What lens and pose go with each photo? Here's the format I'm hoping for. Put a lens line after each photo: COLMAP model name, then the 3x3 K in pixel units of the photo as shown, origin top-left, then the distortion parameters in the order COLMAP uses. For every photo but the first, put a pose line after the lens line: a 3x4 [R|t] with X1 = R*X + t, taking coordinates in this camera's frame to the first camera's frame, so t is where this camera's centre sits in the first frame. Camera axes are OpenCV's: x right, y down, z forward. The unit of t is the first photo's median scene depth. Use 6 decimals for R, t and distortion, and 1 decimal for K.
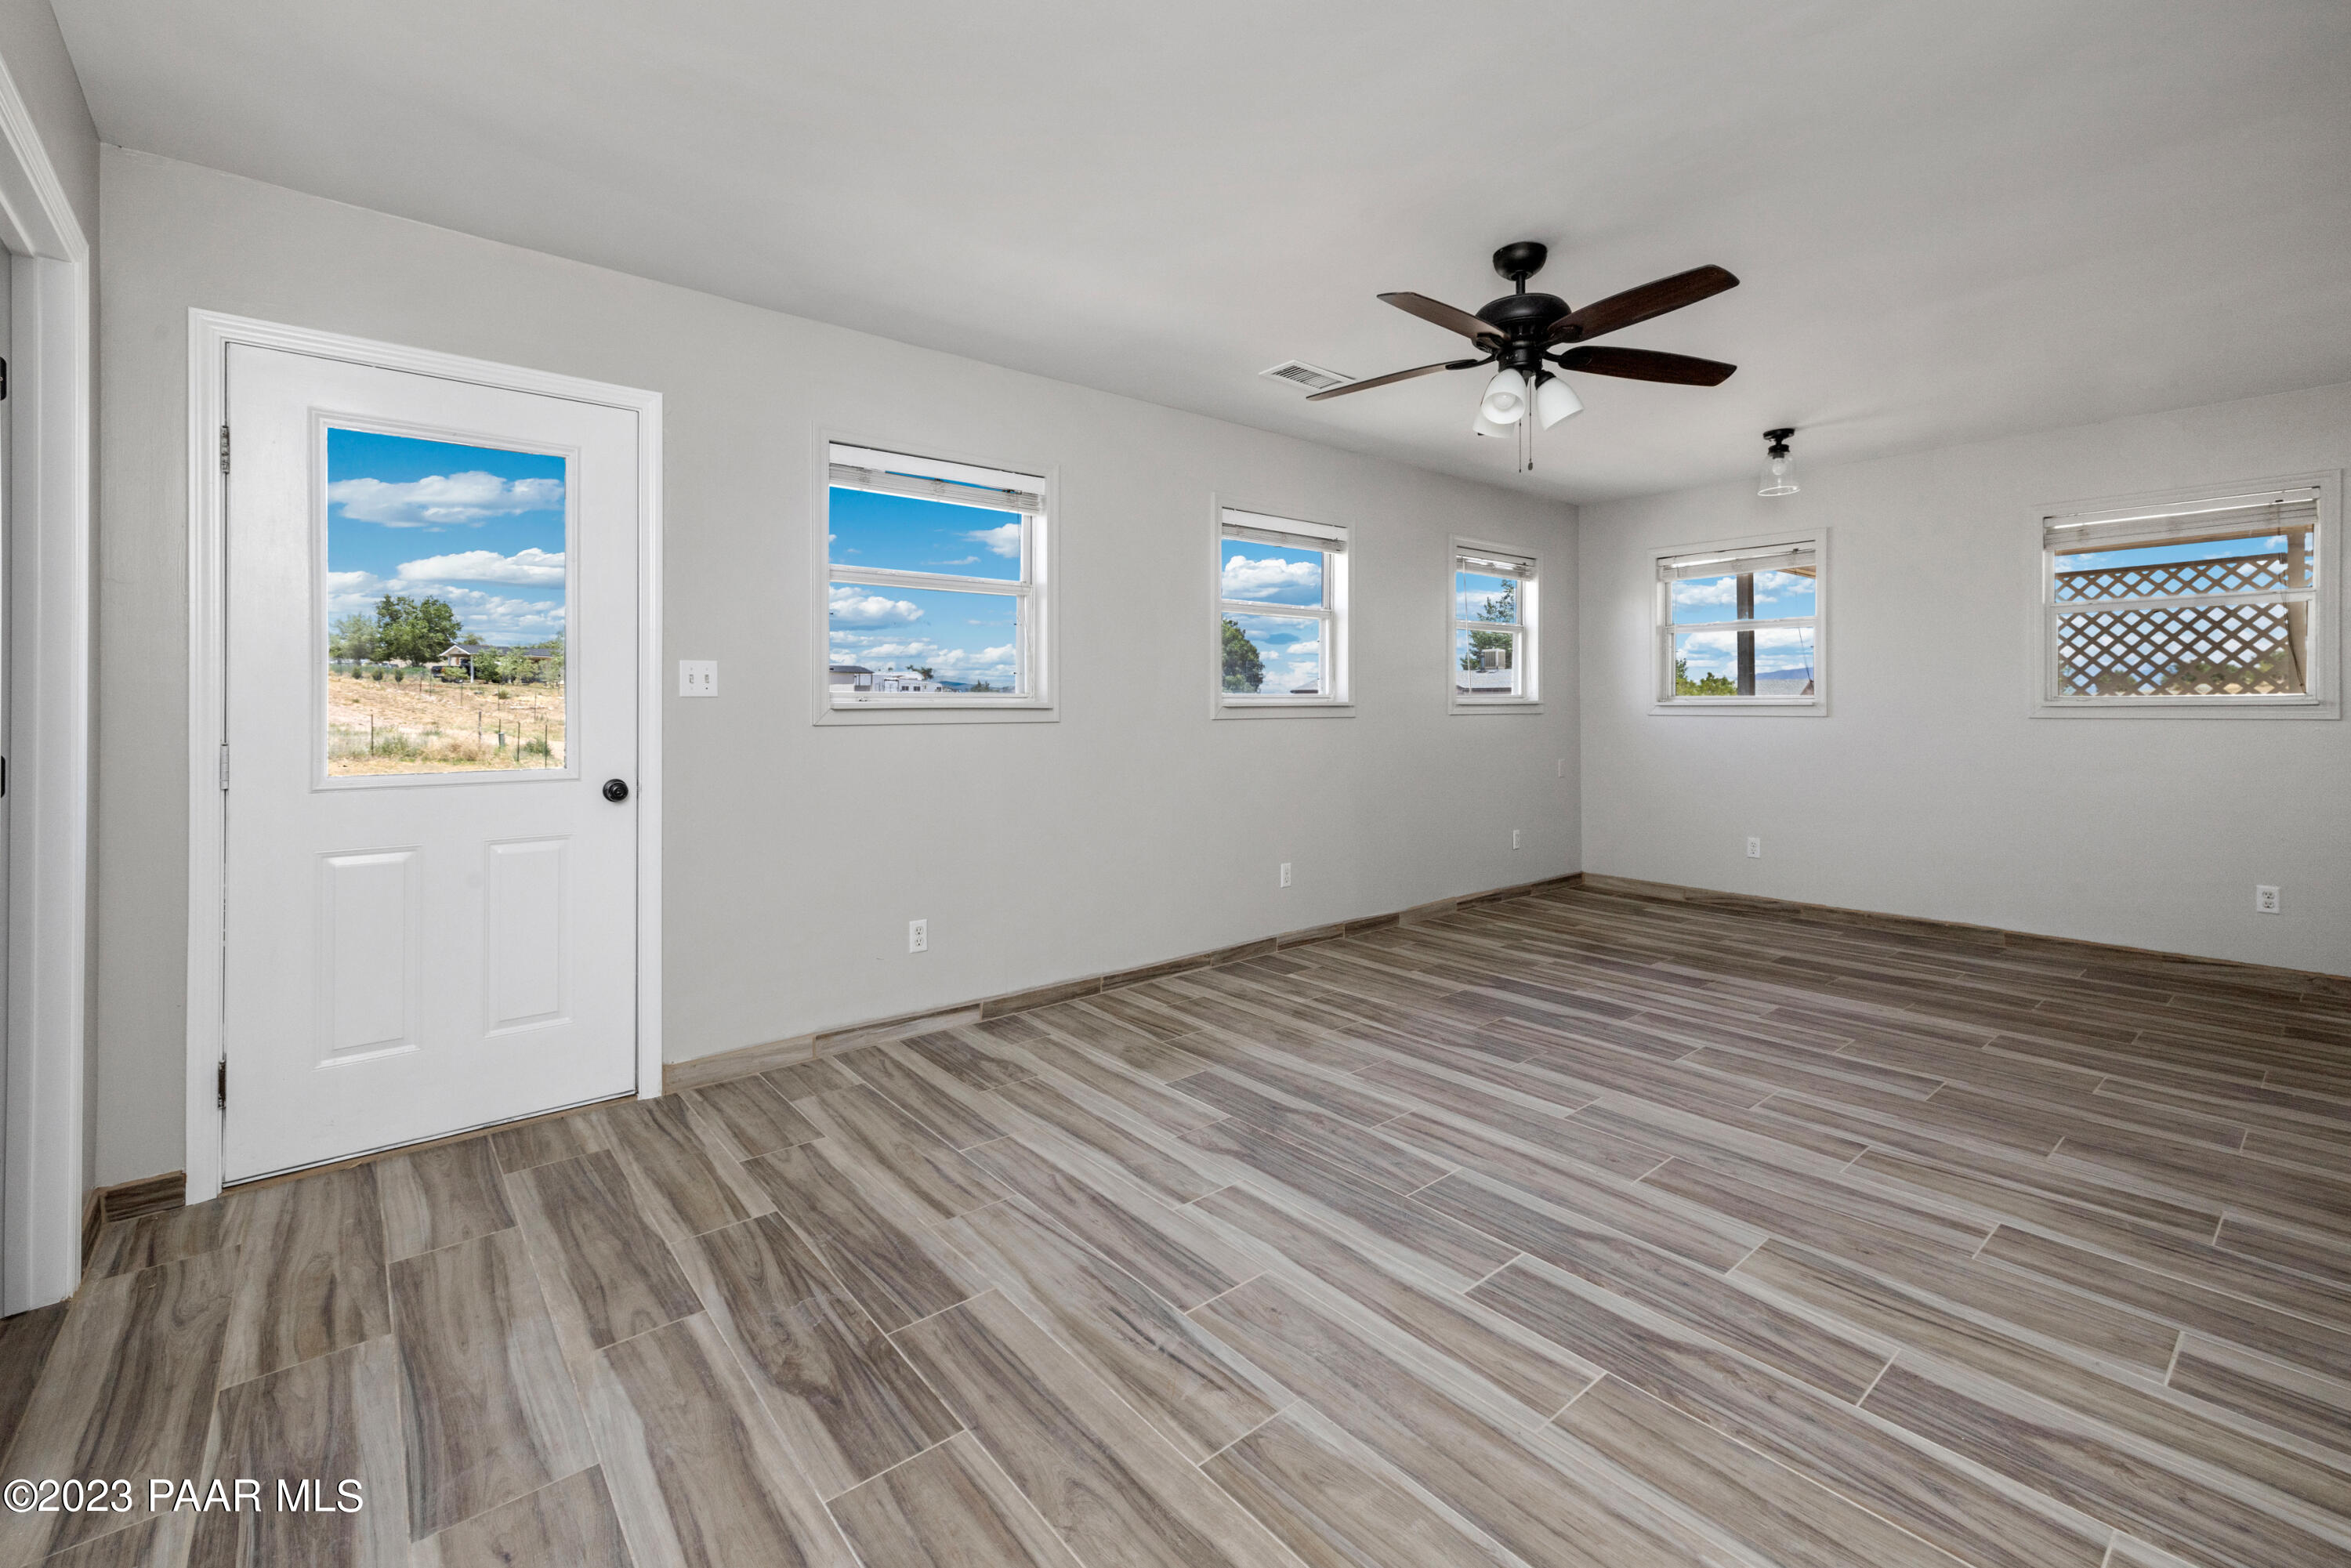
lens RADIAL K [[1012.8, 0, 1143.8], [0, 1012.8, 726.5], [0, 0, 1]] dist [-0.003913, -0.000539]
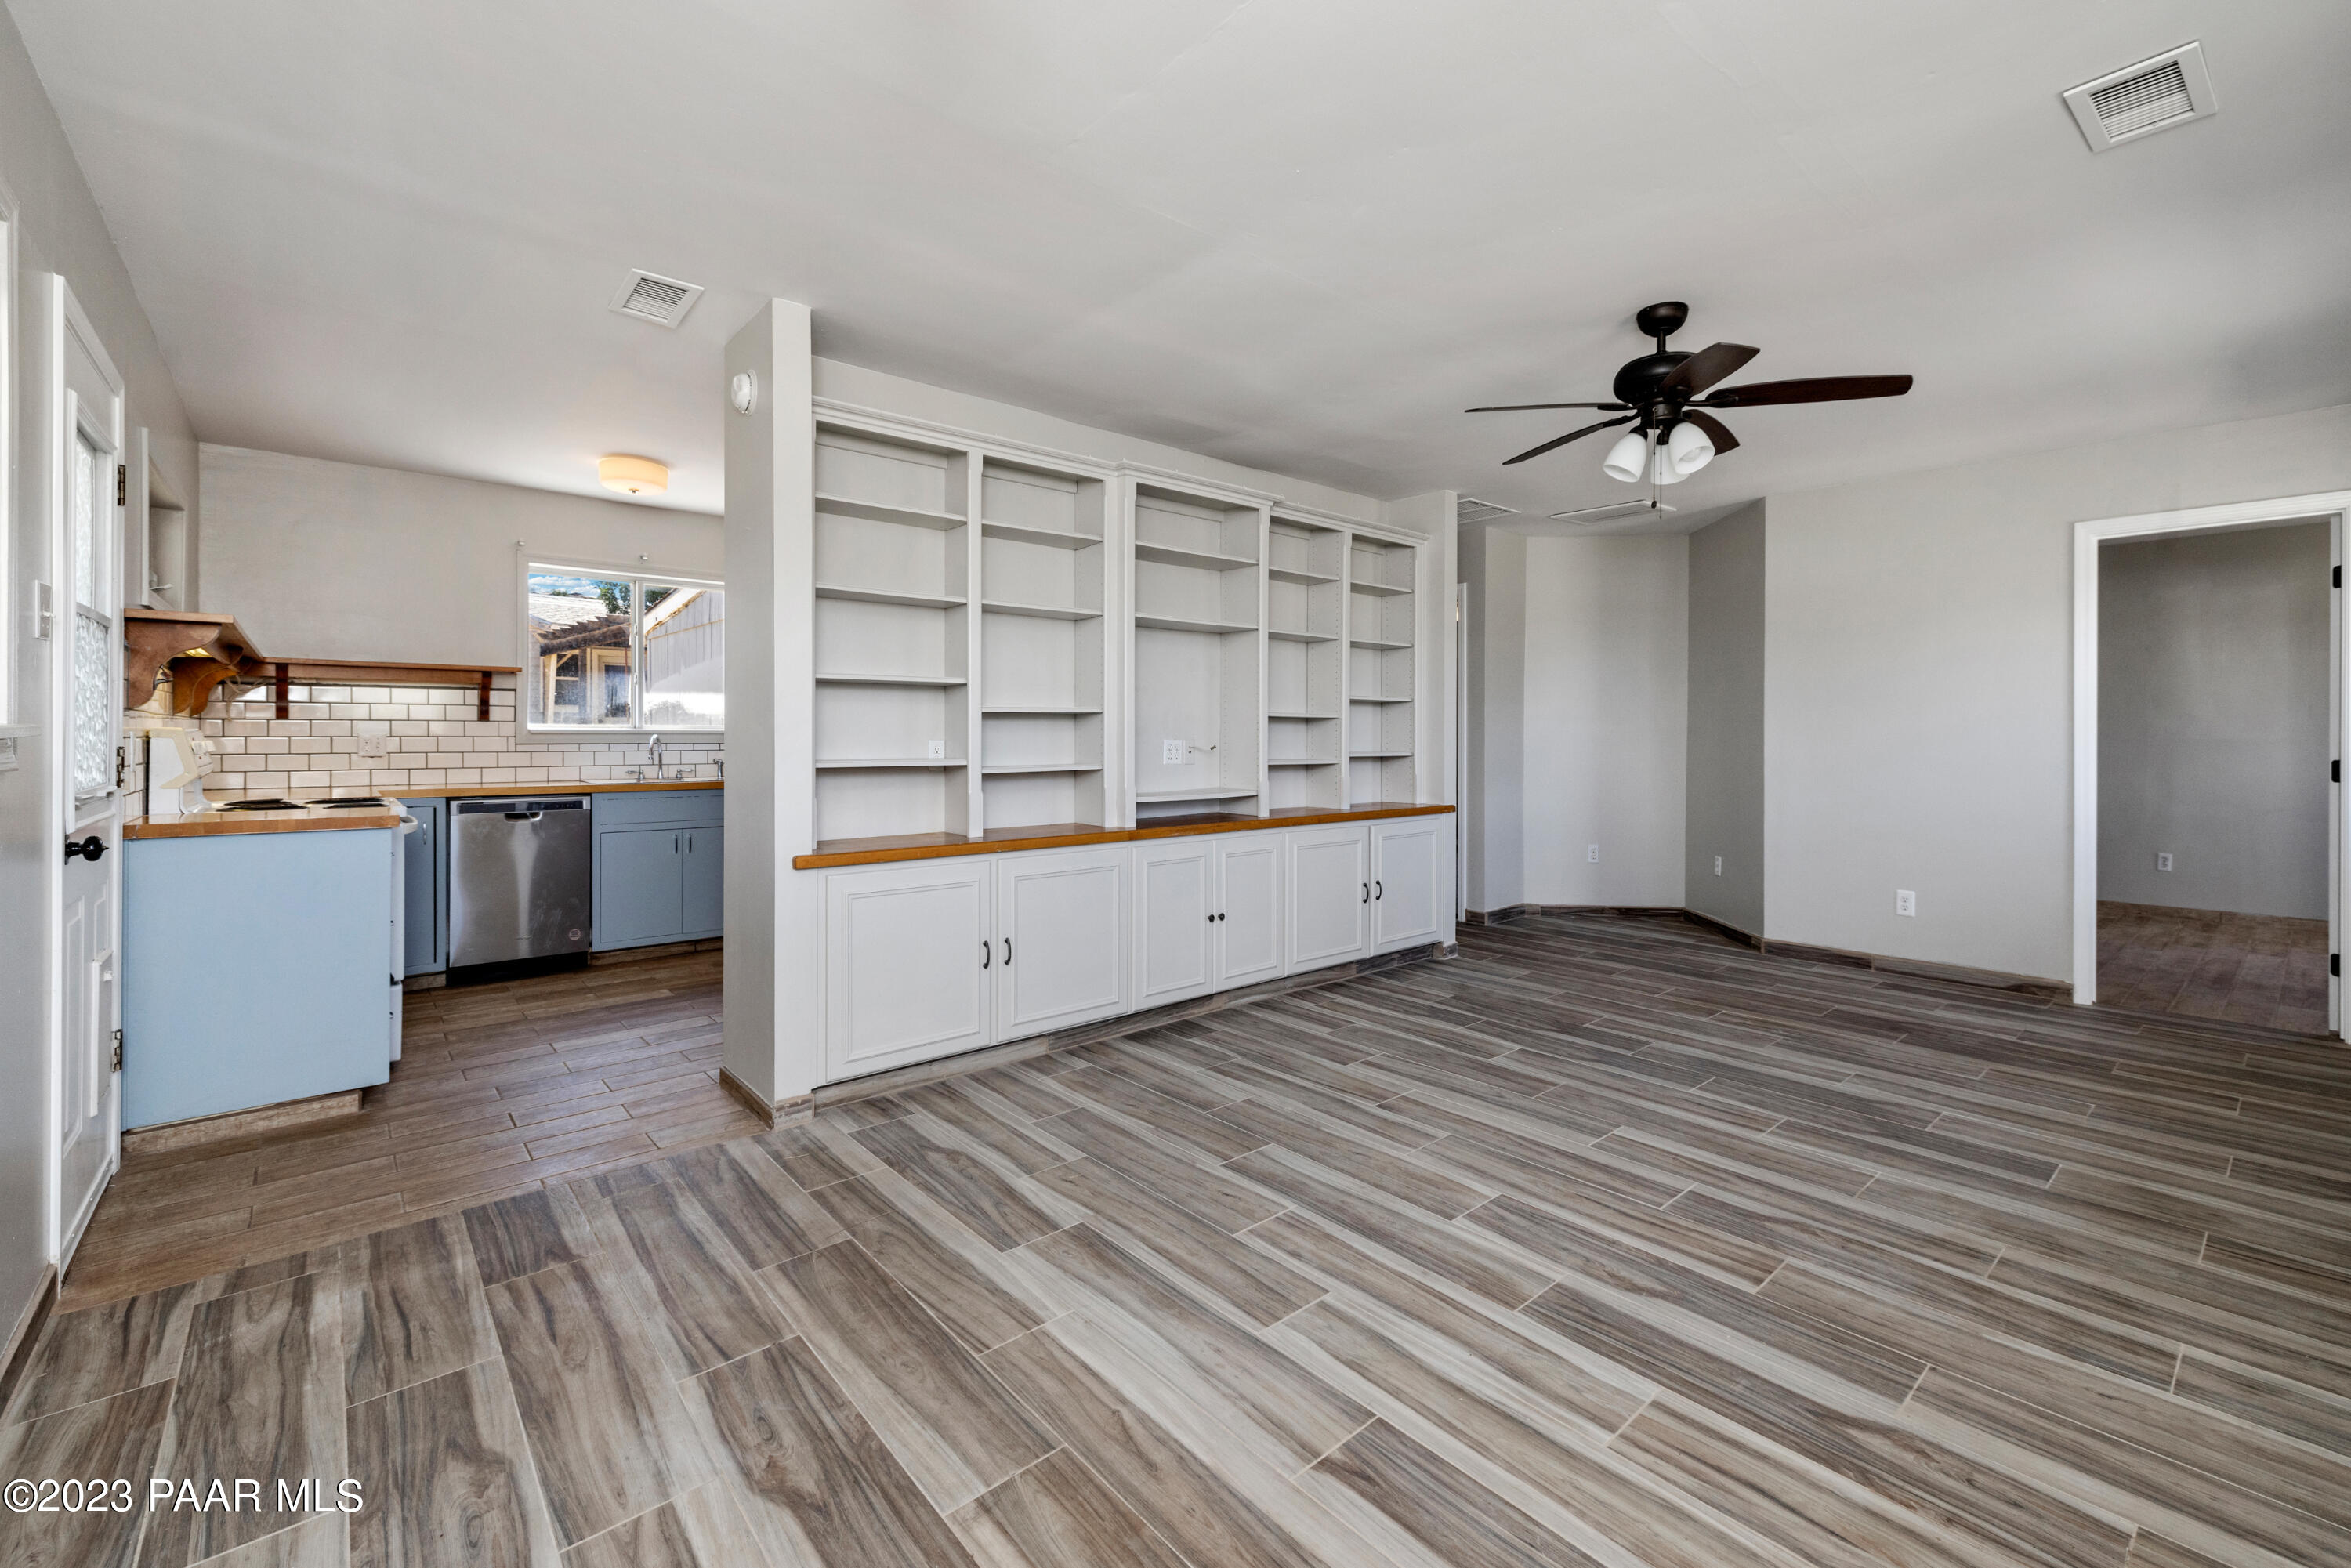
lens RADIAL K [[1012.8, 0, 1143.8], [0, 1012.8, 726.5], [0, 0, 1]] dist [-0.003913, -0.000539]
pose [[-0.999796, 0.003704, -0.019854, 0.966077], [0.003446, 0.999909, 0.013006, -0.065391], [0.019900, 0.012935, -0.999718, 2.107369]]
